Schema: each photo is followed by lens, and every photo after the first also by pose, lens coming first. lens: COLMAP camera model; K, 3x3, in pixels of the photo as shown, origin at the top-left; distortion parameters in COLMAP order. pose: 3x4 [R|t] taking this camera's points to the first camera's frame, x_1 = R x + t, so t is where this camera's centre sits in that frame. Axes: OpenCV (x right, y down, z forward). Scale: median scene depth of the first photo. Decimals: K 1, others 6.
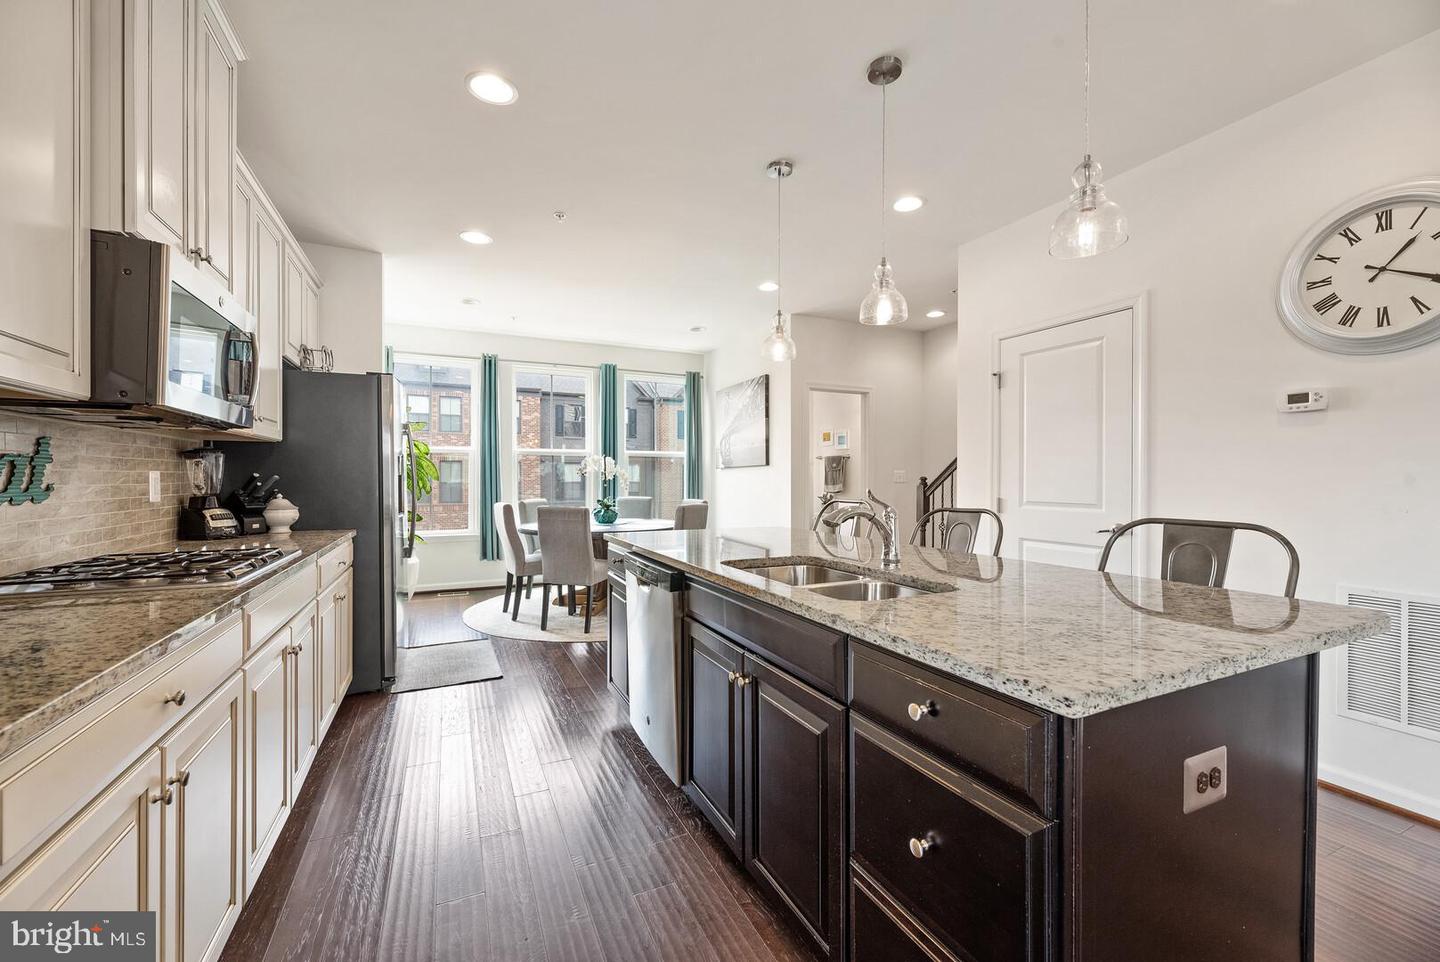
lens RADIAL K [[586.1, 0, 732.0], [0, 586.1, 477.4], [0, 0, 1]] dist [0.001438, 0.000183]
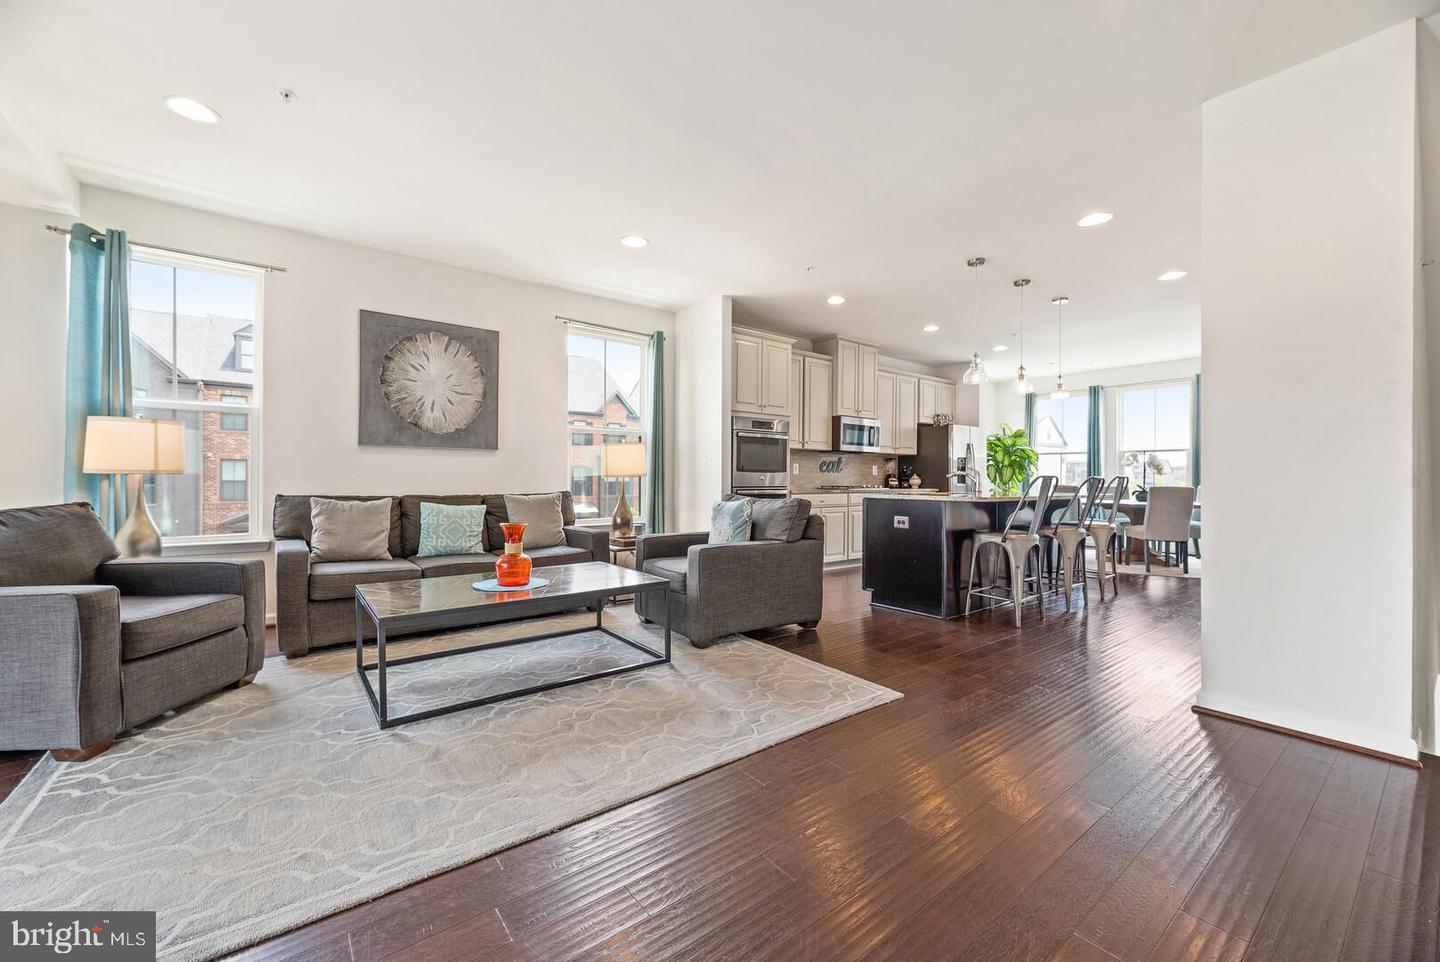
lens RADIAL K [[586.1, 0, 710.7], [0, 586.1, 478.5], [0, 0, 1]] dist [0.001438, 0.000183]
pose [[0.203598, 0.005150, -0.979041, 1.676600], [-0.008010, 0.999961, 0.003594, 0.046220], [0.979022, 0.007111, 0.203631, -0.470305]]
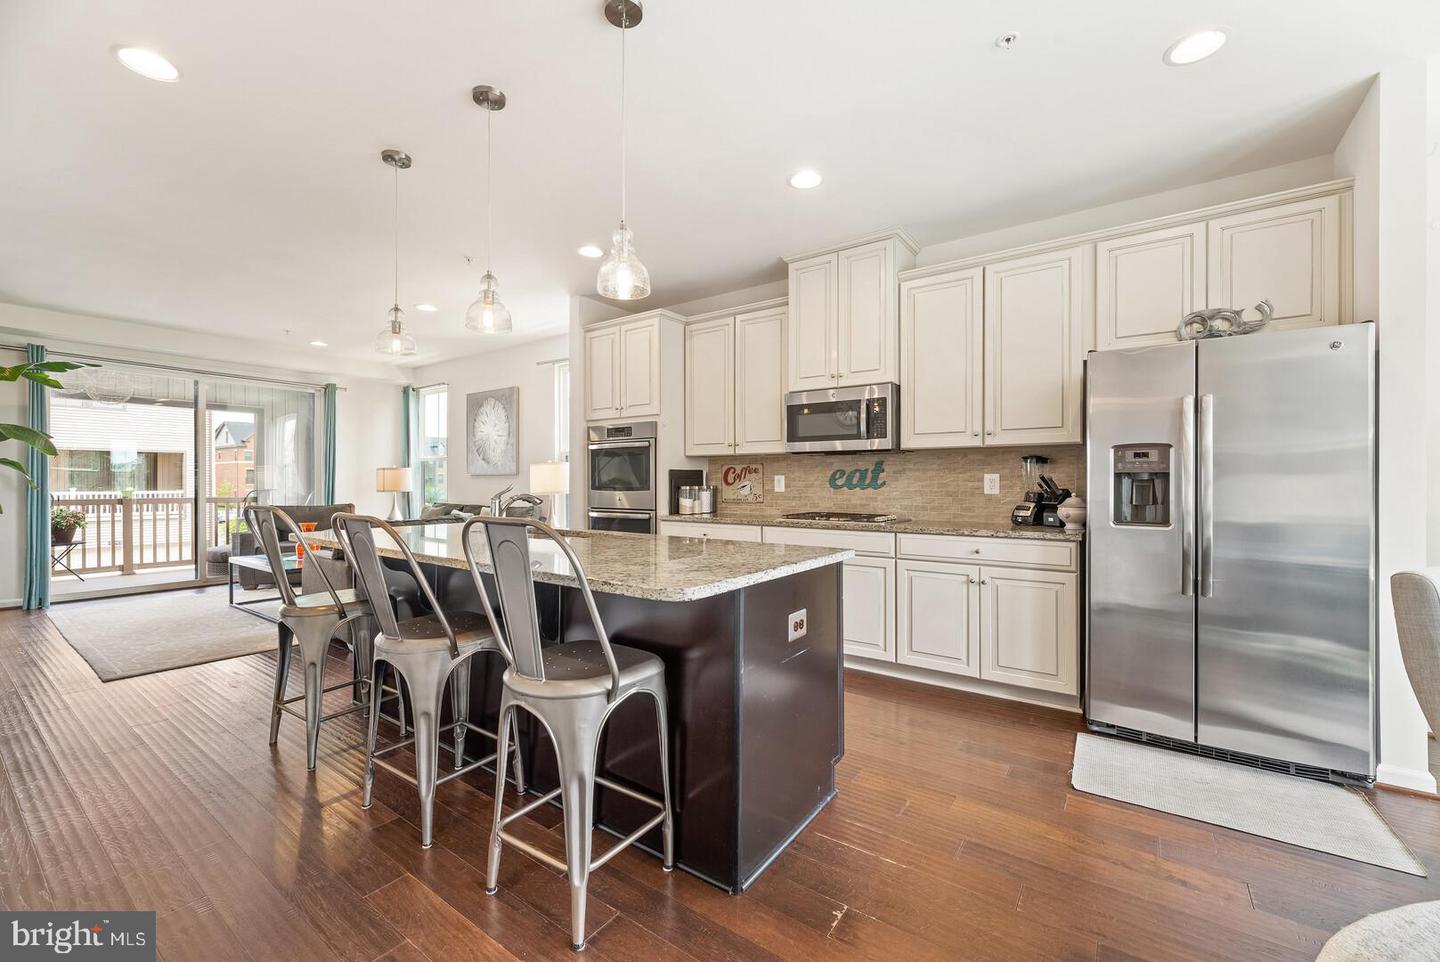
lens RADIAL K [[586.1, 0, 692.7], [0, 586.1, 486.0], [0, 0, 1]] dist [0.001438, 0.000183]
pose [[-0.892164, 0.001595, -0.451708, 0.315471], [-0.000753, 0.999987, 0.005018, 0.010890], [0.451710, 0.004817, -0.892152, 1.627926]]
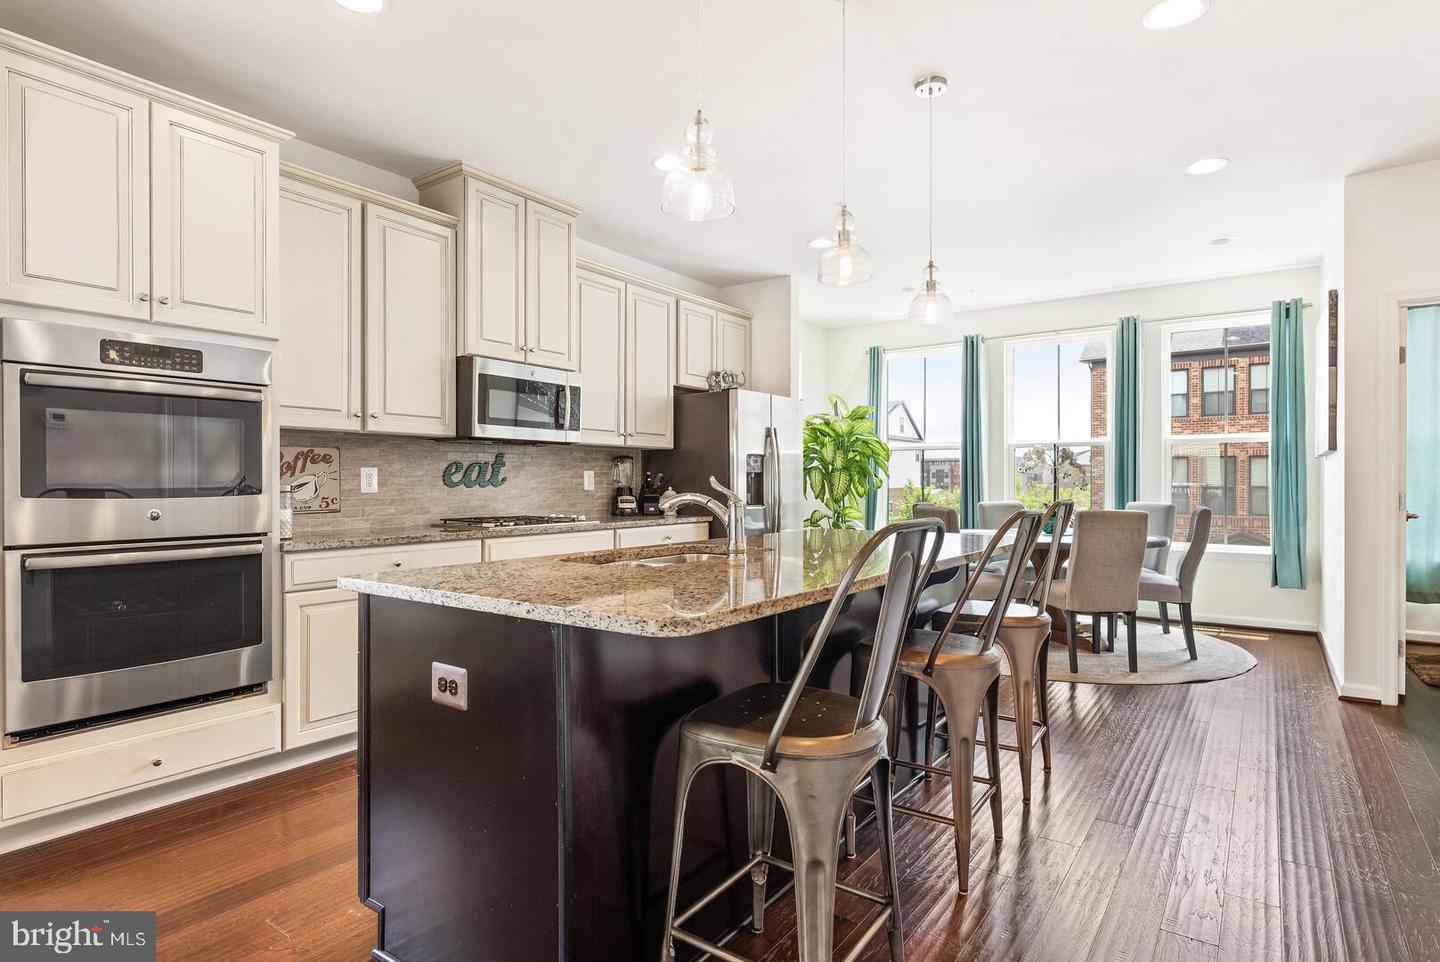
lens RADIAL K [[776.7, 0, 724.9], [0, 776.7, 480.3], [0, 0, 1]] dist [-0.004216, 0.003136]
pose [[0.482356, 0.001343, -0.875974, 0.860208], [-0.001378, 0.999999, 0.000774, 0.010646], [0.875974, 0.000834, 0.482357, 0.244873]]
